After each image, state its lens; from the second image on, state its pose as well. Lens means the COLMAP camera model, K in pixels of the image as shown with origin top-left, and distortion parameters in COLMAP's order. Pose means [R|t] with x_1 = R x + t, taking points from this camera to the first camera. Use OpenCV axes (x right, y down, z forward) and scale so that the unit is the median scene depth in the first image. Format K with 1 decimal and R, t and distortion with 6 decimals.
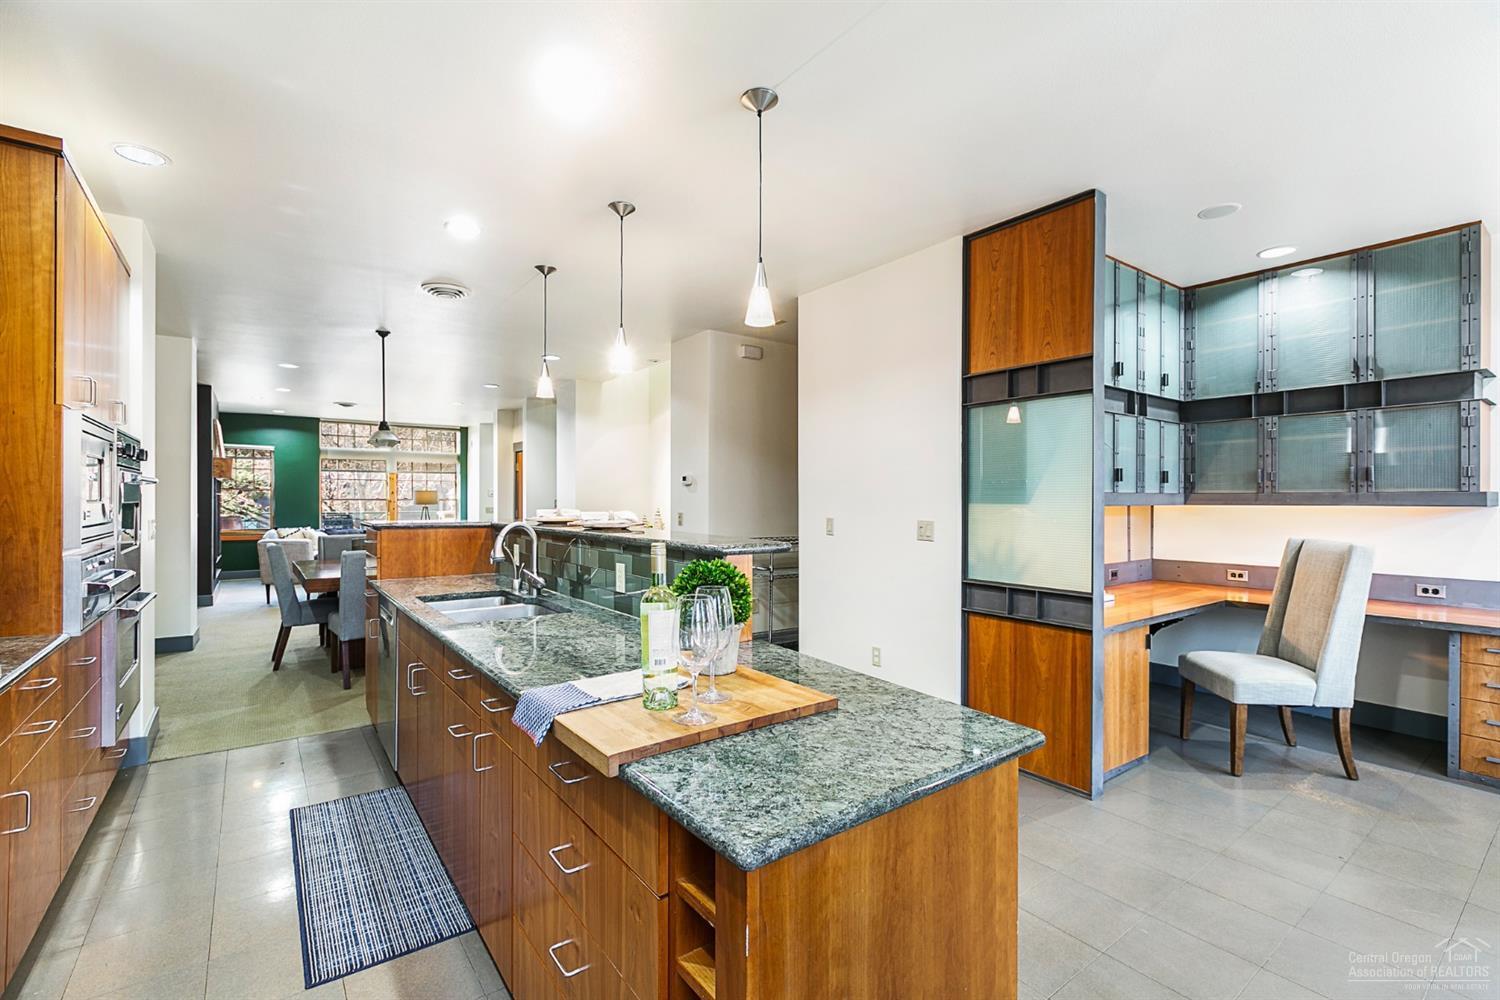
lens RADIAL K [[667.9, 0, 749.3], [0, 667.9, 497.0], [0, 0, 1]] dist [-0.000094, 0.000642]
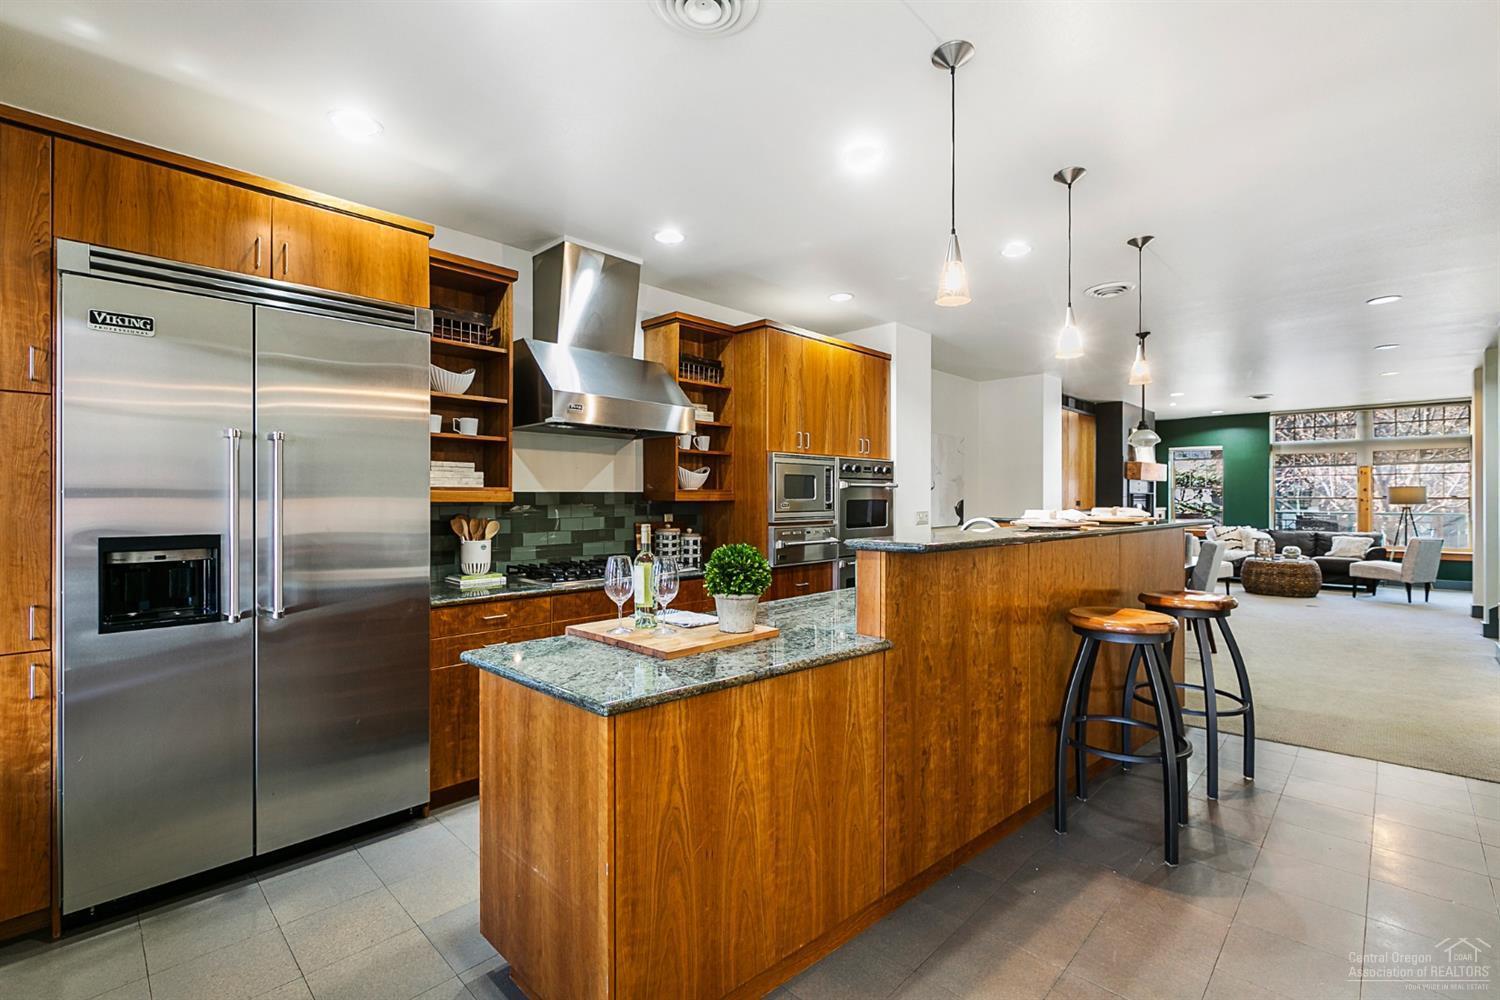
lens RADIAL K [[667.9, 0, 748.0], [0, 667.9, 499.0], [0, 0, 1]] dist [-0.000094, 0.000642]
pose [[0.159748, 0.002706, -0.987154, 0.509170], [0.003132, 0.999990, 0.003248, 0.001072], [0.987153, -0.003611, 0.159738, 0.340824]]
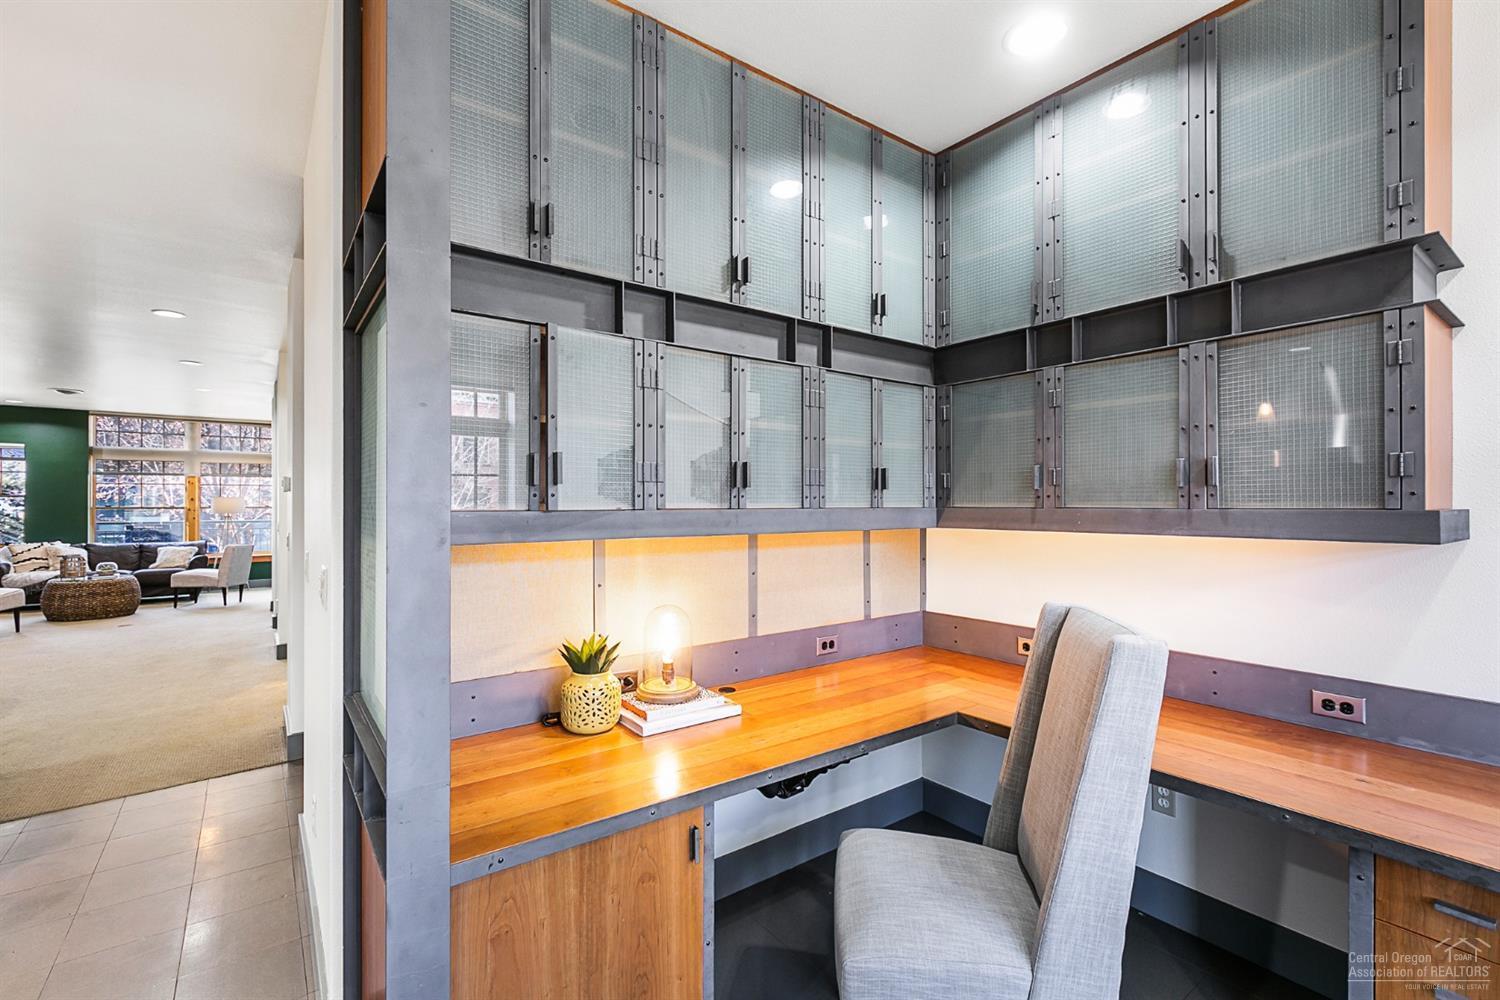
lens RADIAL K [[667.9, 0, 749.2], [0, 667.9, 497.7], [0, 0, 1]] dist [-0.000094, 0.000642]
pose [[0.999999, -0.000413, 0.001306, 0.539395], [0.000419, 0.999989, -0.004744, -0.012297], [-0.001304, 0.004745, 0.999988, 0.466195]]
